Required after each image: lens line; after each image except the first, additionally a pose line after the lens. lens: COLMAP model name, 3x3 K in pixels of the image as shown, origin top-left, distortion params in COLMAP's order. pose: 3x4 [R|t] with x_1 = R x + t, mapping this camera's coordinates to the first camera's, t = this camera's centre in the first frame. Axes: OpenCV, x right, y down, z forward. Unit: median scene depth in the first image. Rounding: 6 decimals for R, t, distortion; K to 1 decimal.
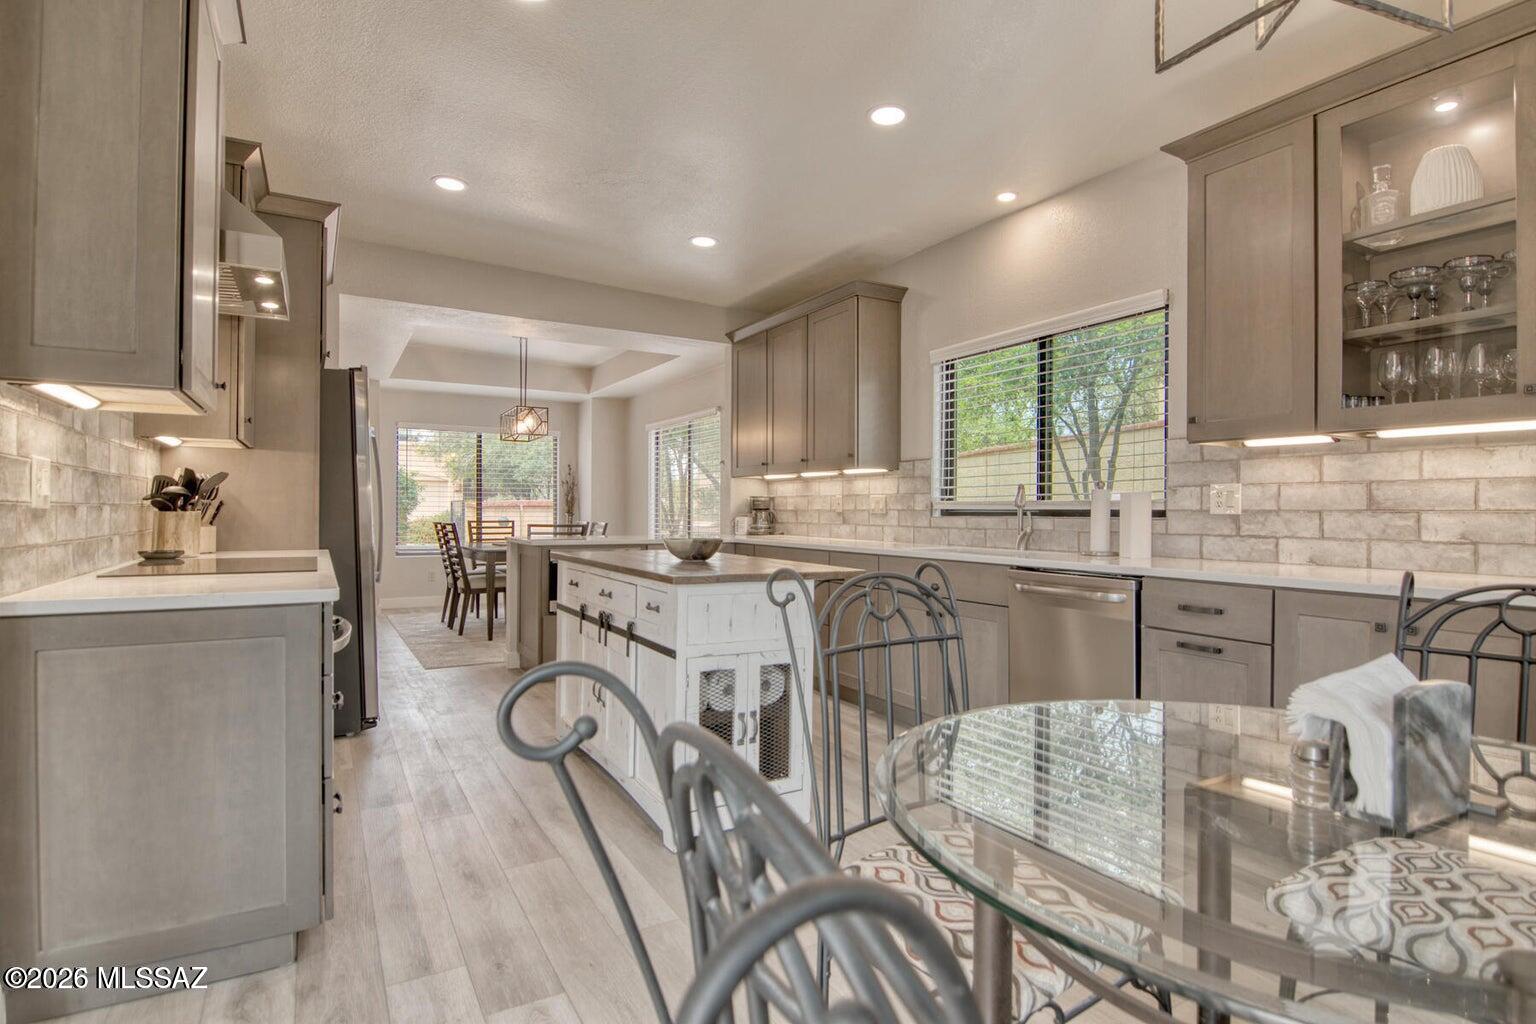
lens RADIAL K [[783.3, 0, 770.6], [0, 783.3, 511.9], [0, 0, 1]] dist [-0.004334, -0.012896]
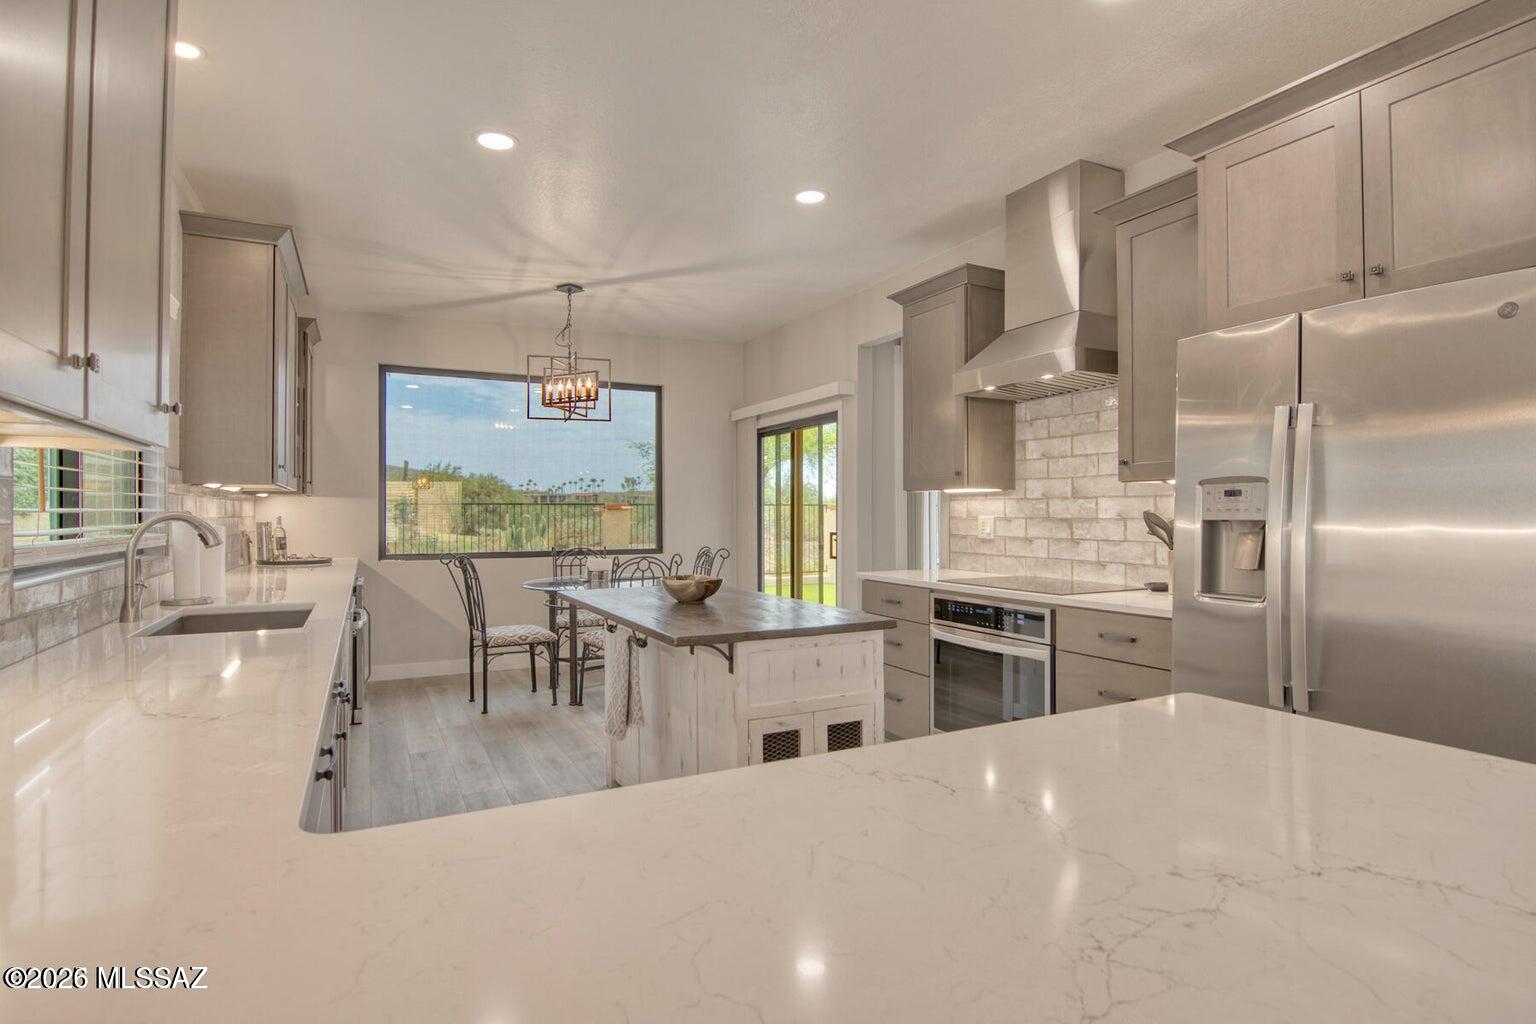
lens RADIAL K [[783.3, 0, 770.6], [0, 783.3, 511.9], [0, 0, 1]] dist [-0.004334, -0.012896]
pose [[-0.998849, -0.004911, 0.047708, -0.248386], [-0.004922, 0.999988, -0.000121, -0.048081], [-0.047707, -0.000356, -0.998861, 2.023960]]
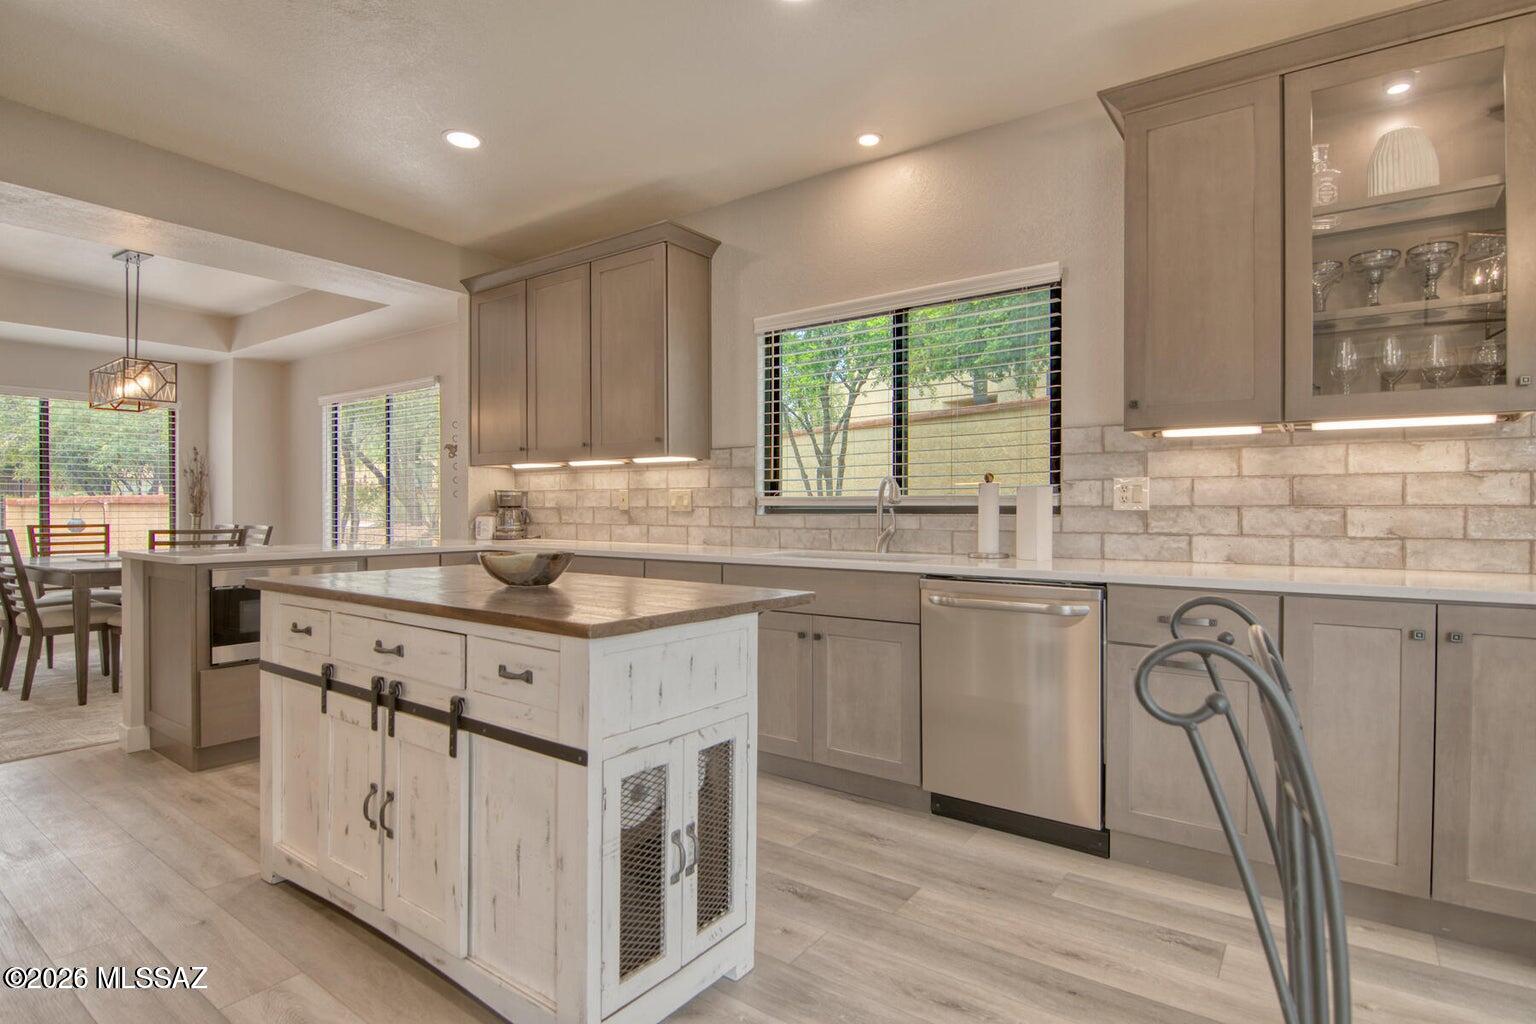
lens RADIAL K [[783.3, 0, 770.6], [0, 783.3, 511.9], [0, 0, 1]] dist [-0.004334, -0.012896]
pose [[0.913626, -0.006613, 0.406502, -0.186333], [0.004840, 0.999974, 0.005389, -0.002273], [-0.406527, -0.002956, 0.913634, 0.334319]]
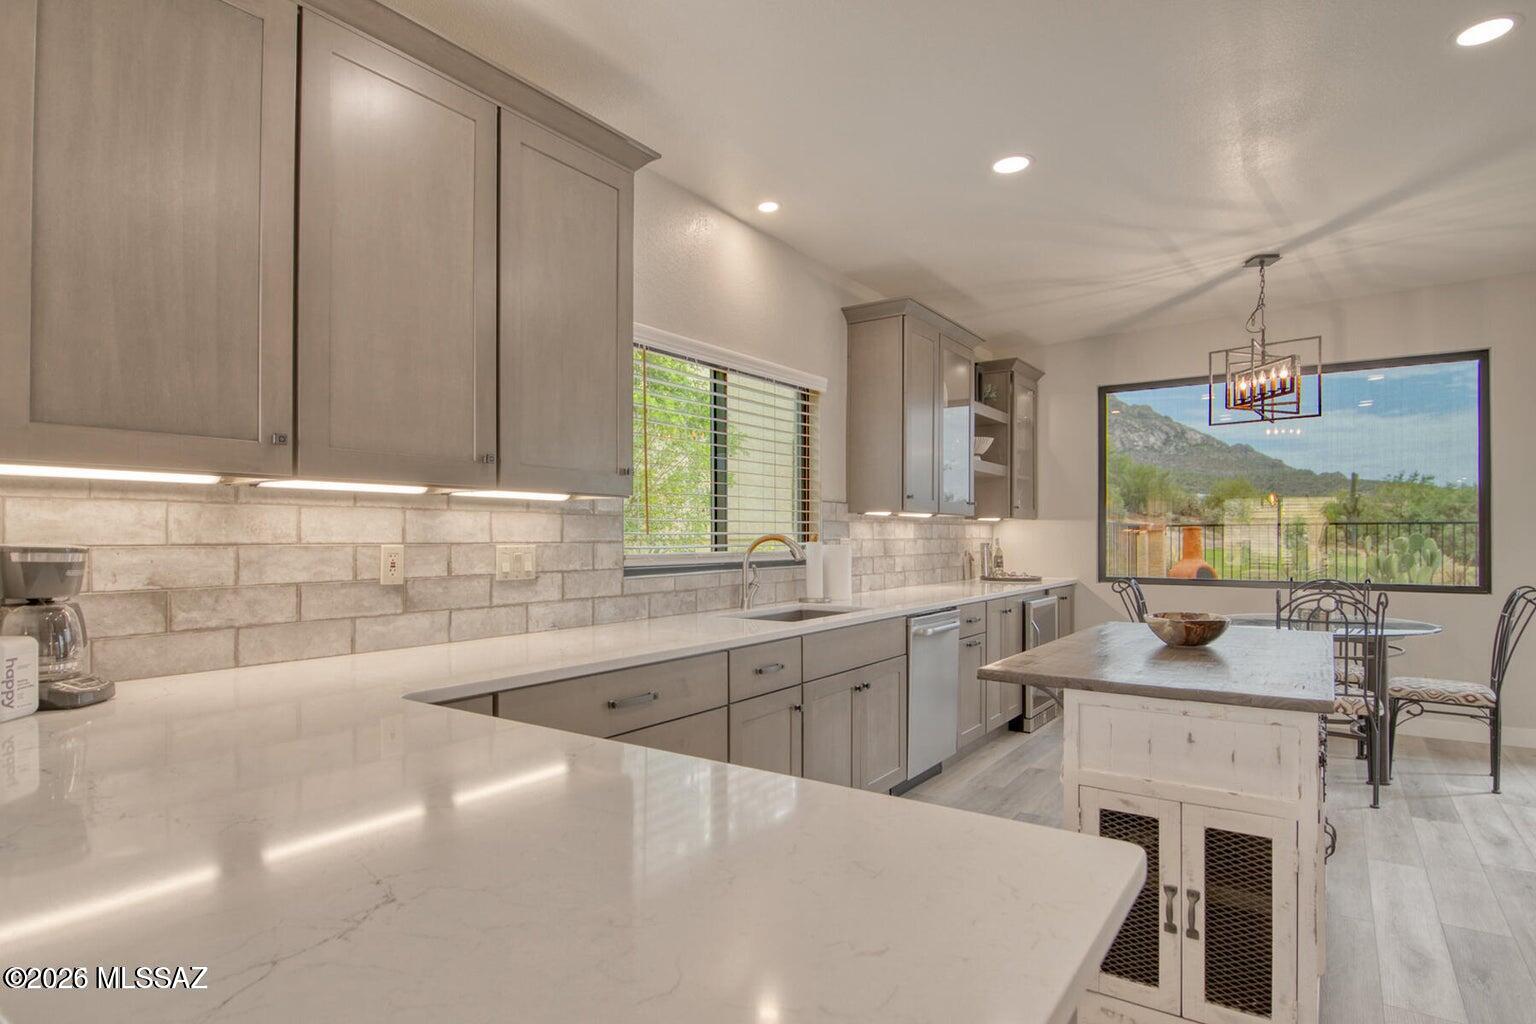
lens RADIAL K [[820.5, 0, 739.4], [0, 820.5, 533.6], [0, 0, 1]] dist [-0.001195, -0.018268]
pose [[-0.408618, -0.003160, 0.912700, -0.670205], [-0.000496, 0.999995, 0.003240, -0.050044], [-0.912705, 0.000871, -0.408617, 1.790350]]
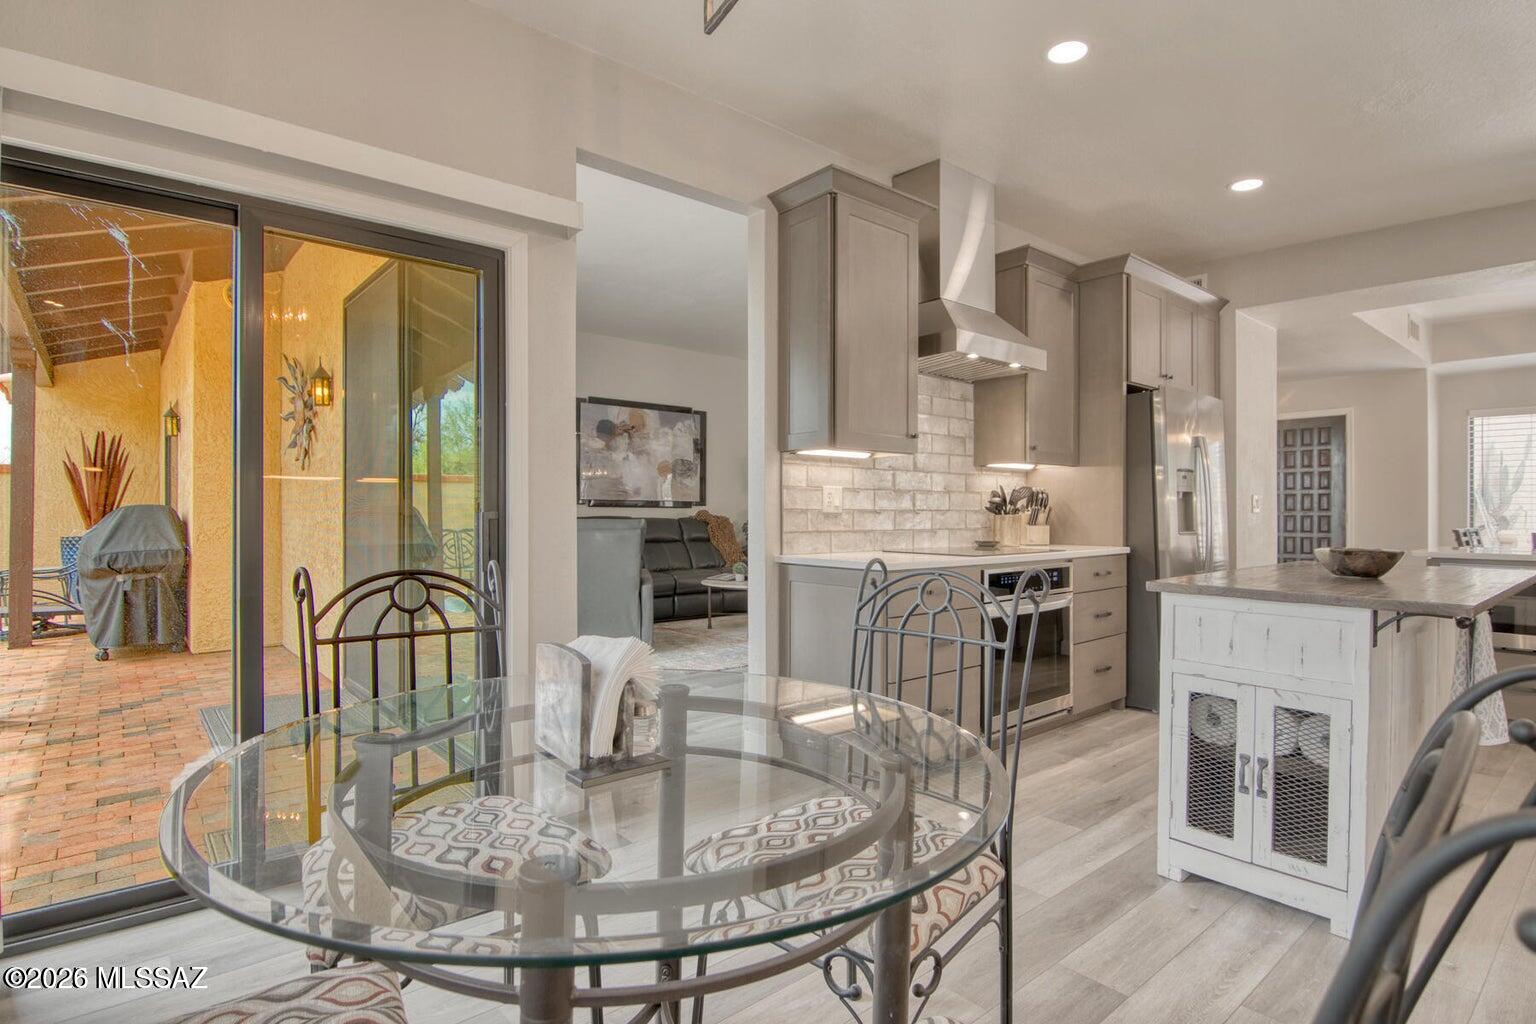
lens RADIAL K [[783.3, 0, 770.6], [0, 783.3, 511.9], [0, 0, 1]] dist [-0.004334, -0.012896]
pose [[0.175434, -0.004523, -0.984481, 0.583344], [-0.002712, 0.999983, -0.005078, 0.002900], [0.984487, 0.003561, 0.175419, 0.300765]]
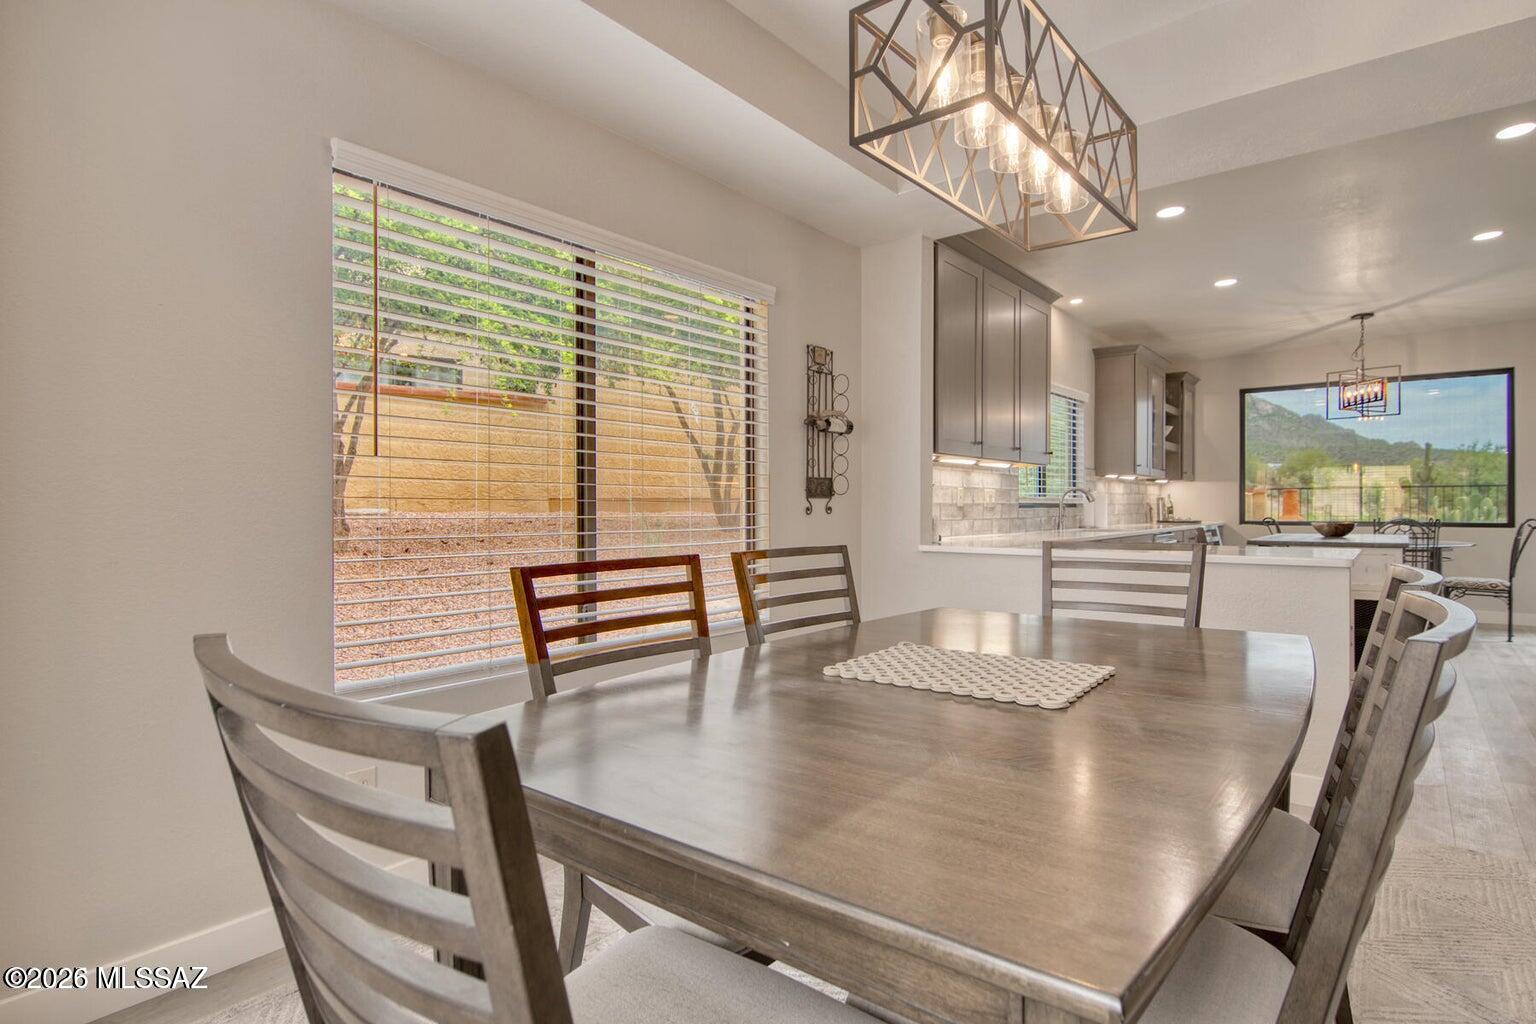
lens RADIAL K [[783.3, 0, 770.6], [0, 783.3, 511.9], [0, 0, 1]] dist [-0.004334, -0.012896]
pose [[-0.355804, -0.011352, 0.934492, -1.188346], [0.002422, 0.999912, 0.013069, -0.009870], [-0.934558, 0.006913, -0.355745, 2.697212]]
